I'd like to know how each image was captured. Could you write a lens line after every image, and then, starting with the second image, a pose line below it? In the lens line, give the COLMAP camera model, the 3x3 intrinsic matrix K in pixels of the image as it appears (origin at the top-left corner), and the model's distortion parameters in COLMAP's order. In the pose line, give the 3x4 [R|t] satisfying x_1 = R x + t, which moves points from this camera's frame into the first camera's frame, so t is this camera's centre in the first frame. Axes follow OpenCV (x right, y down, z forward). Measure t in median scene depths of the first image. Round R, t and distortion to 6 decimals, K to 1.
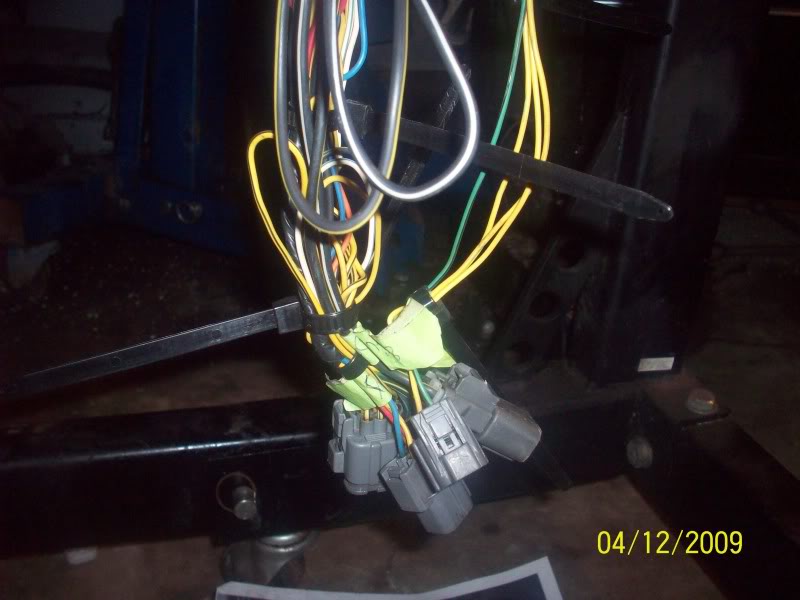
lens RADIAL K [[862.8, 0, 400.8], [0, 862.8, 300.1], [0, 0, 1]] dist [-0.126464, 0.000000]
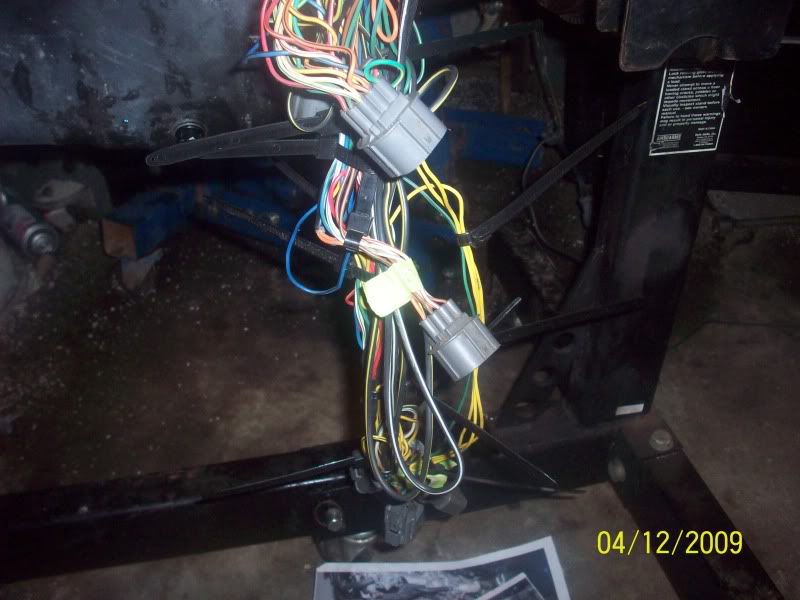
lens RADIAL K [[862.8, 0, 400.1], [0, 862.8, 300.1], [0, 0, 1]] dist [-0.126464, 0.000000]
pose [[0.997149, -0.017635, -0.073374, 0.037595], [0.029879, 0.985111, 0.169300, -0.330076], [0.069296, -0.171010, 0.982829, -0.320749]]
